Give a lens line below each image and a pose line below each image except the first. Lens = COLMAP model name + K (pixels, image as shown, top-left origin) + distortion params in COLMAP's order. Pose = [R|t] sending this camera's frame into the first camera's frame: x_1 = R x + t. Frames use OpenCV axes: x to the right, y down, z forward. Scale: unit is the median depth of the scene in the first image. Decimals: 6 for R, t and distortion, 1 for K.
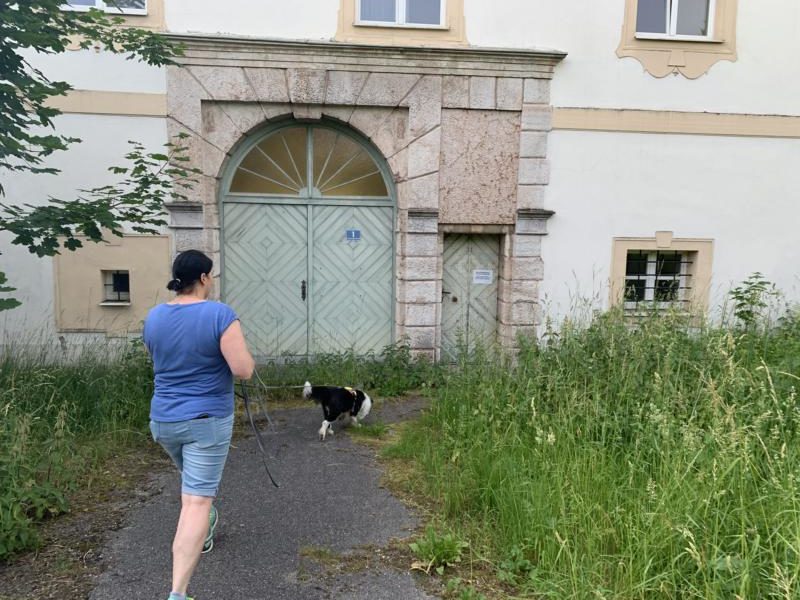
lens RADIAL K [[608.8, 0, 400.5], [0, 608.8, 301.0], [0, 0, 1]] dist [0.035696, -0.031904]
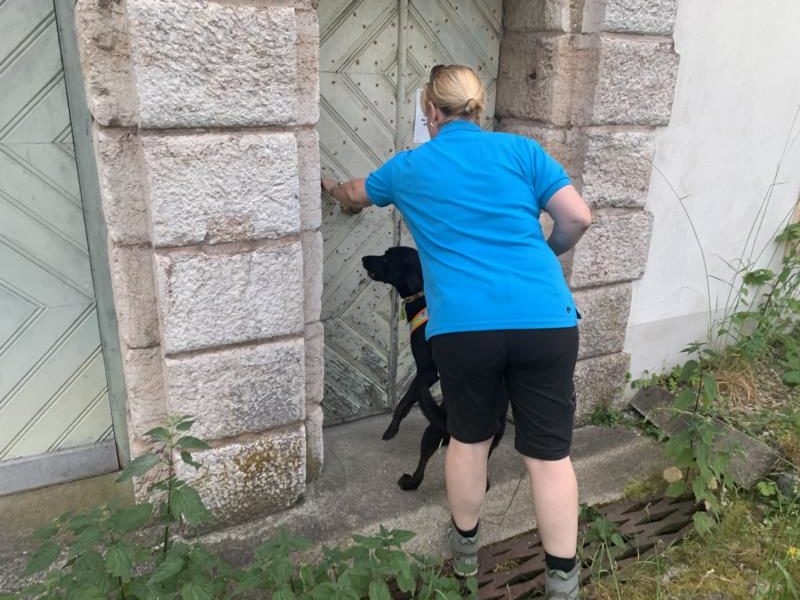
lens RADIAL K [[608.8, 0, 407.8], [0, 608.8, 297.8], [0, 0, 1]] dist [0.035696, -0.031904]
pose [[0.920302, -0.111417, 0.375007, 0.007859], [0.029364, 0.975556, 0.217782, -0.021779], [-0.390105, -0.189413, 0.901078, 0.775017]]
